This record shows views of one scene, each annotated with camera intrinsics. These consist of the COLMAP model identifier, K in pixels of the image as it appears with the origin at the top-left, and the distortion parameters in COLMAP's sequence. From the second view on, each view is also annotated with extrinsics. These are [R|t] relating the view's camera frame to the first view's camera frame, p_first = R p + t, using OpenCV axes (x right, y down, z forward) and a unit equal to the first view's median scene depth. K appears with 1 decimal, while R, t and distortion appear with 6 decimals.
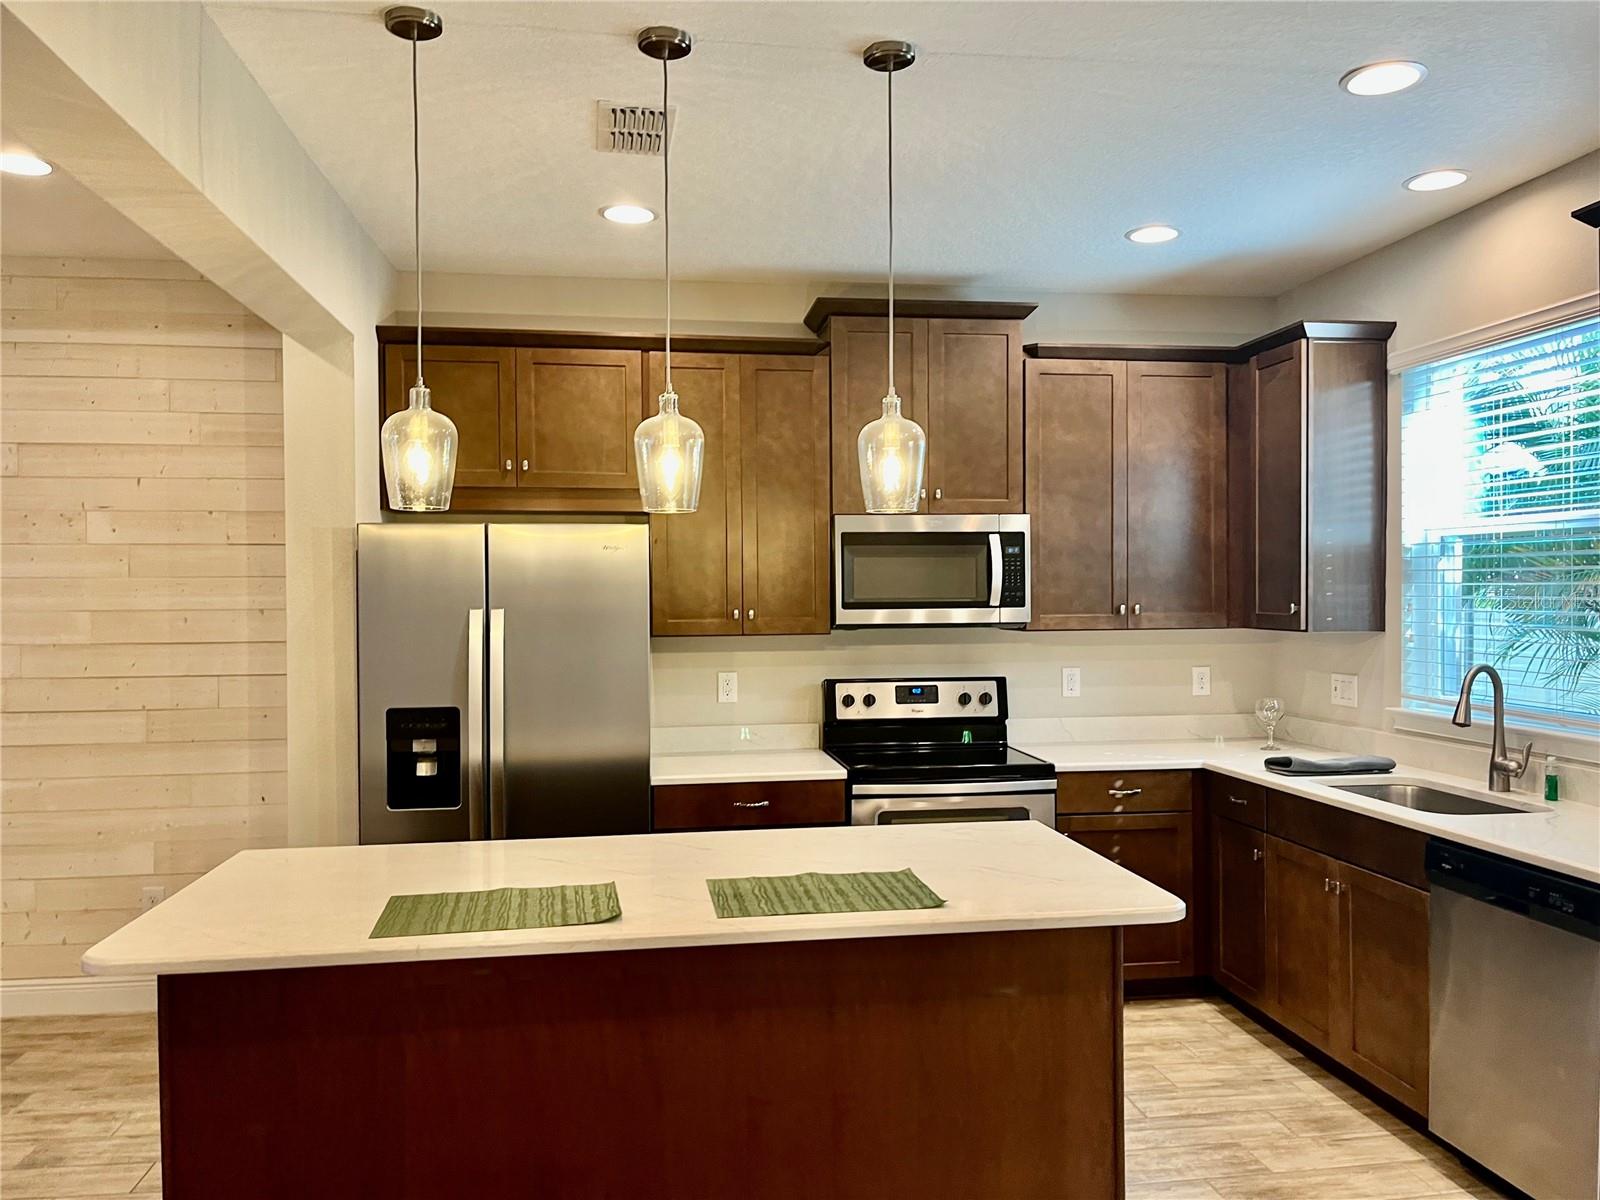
lens RADIAL K [[1212.5, 0, 811.8], [0, 1212.5, 610.7], [0, 0, 1]] dist [0.057186, -0.071714]
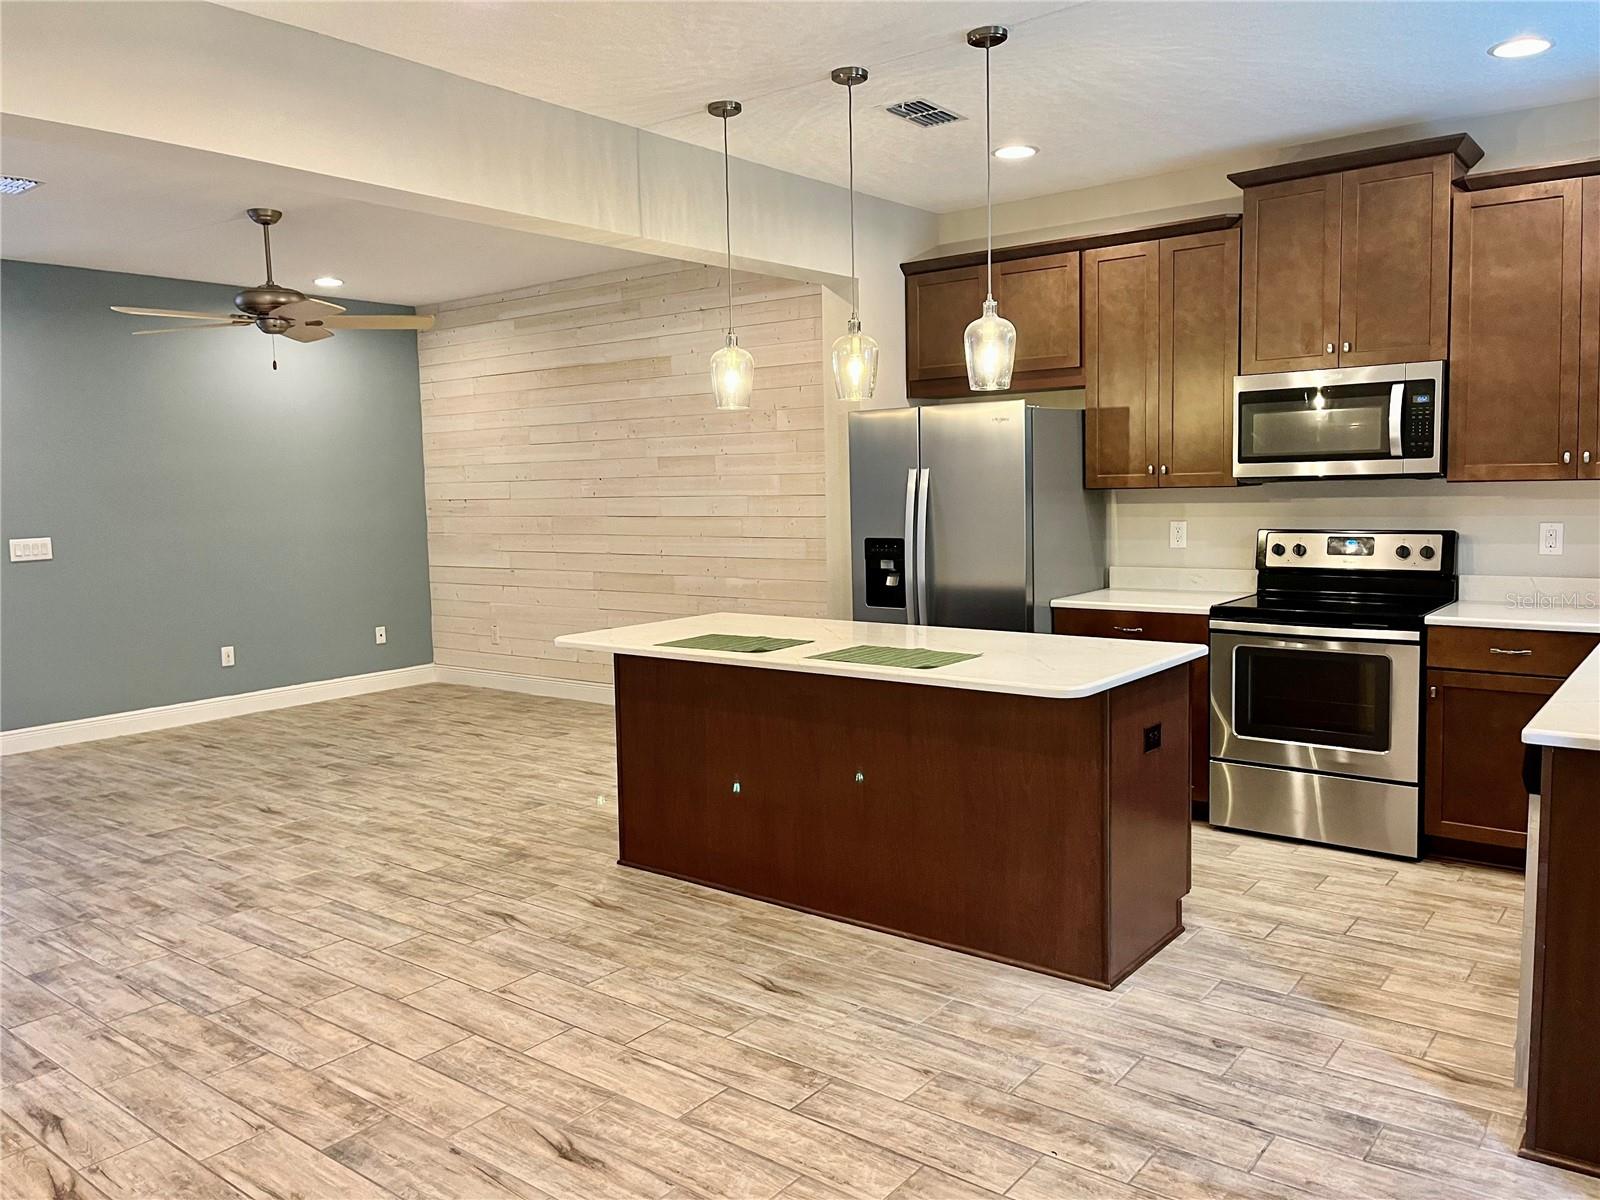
lens RADIAL K [[1212.5, 0, 793.6], [0, 1212.5, 585.9], [0, 0, 1]] dist [0.057186, -0.071714]
pose [[0.683457, 0.054744, -0.727936, 0.552457], [0.010400, 0.996353, 0.084695, 0.011295], [0.729917, -0.065455, 0.680394, -0.047890]]
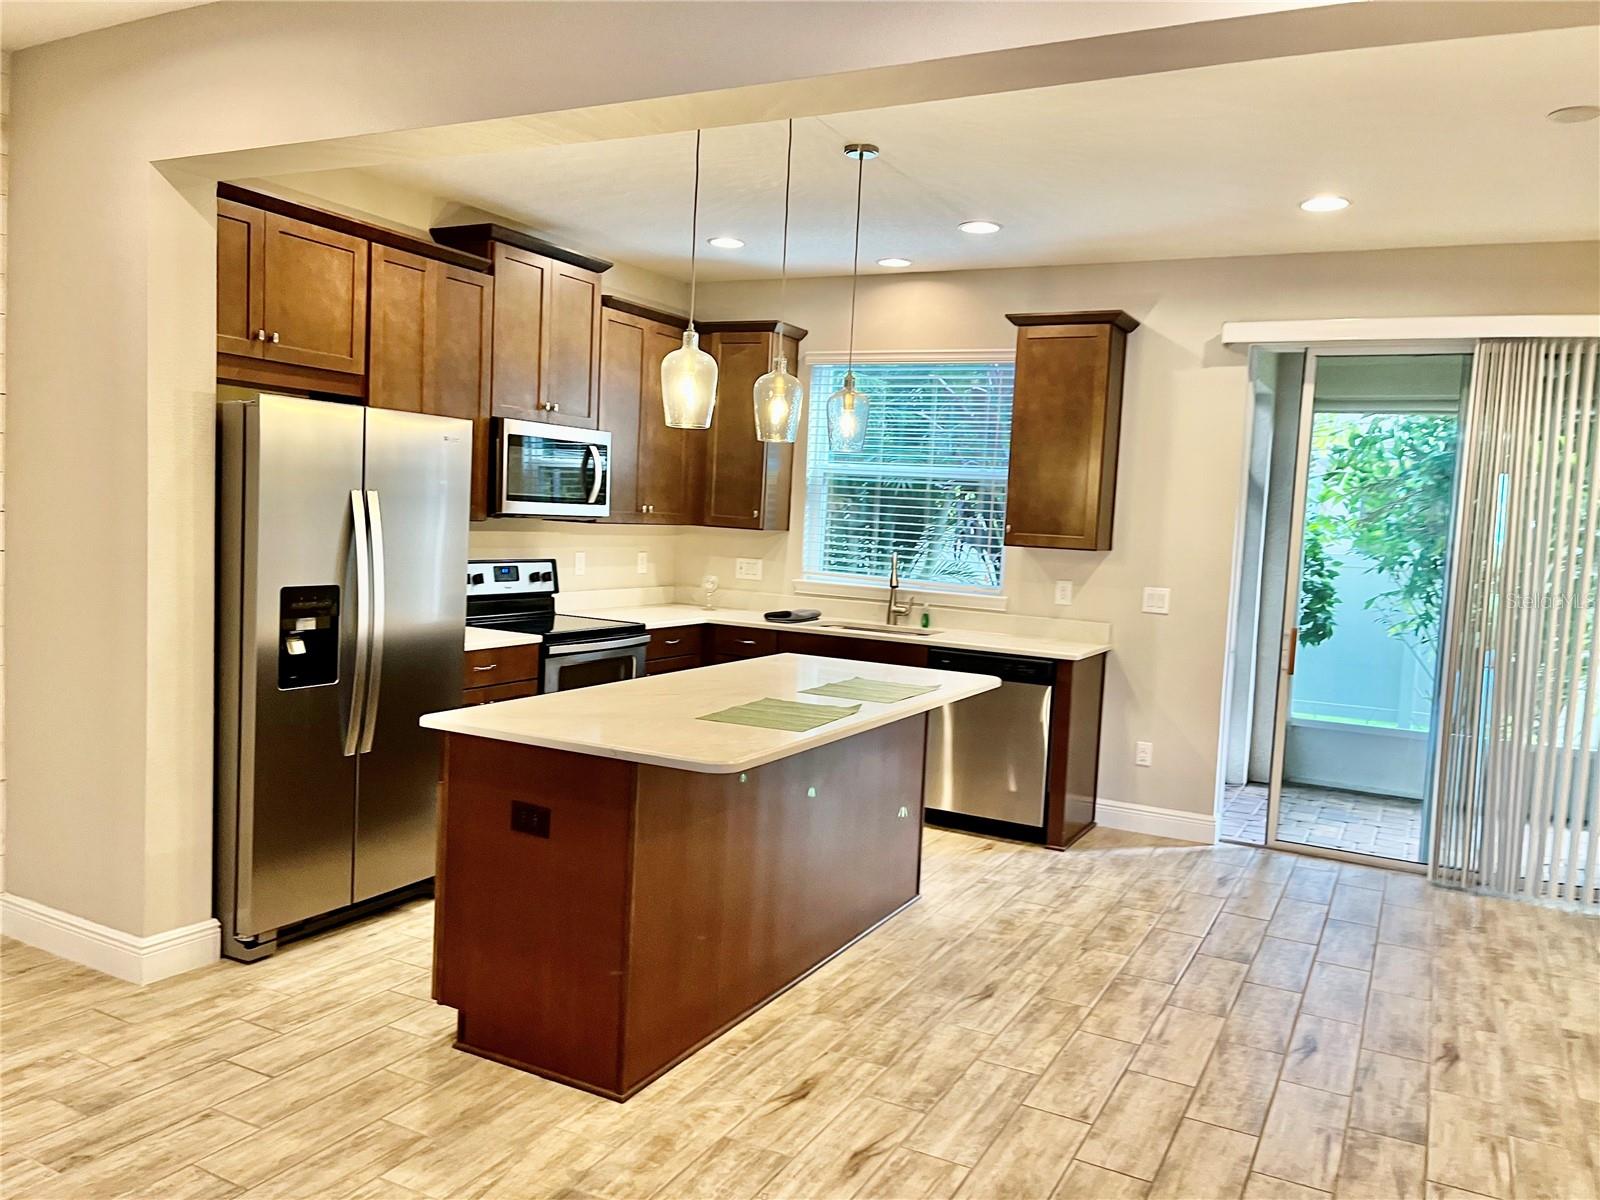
lens RADIAL K [[1212.5, 0, 792.8], [0, 1212.5, 603.9], [0, 0, 1]] dist [0.057186, -0.071714]
pose [[0.594920, -0.025329, 0.803386, -0.749761], [-0.044206, 0.996960, 0.064167, 0.010522], [-0.802568, -0.073689, 0.591991, 0.075182]]
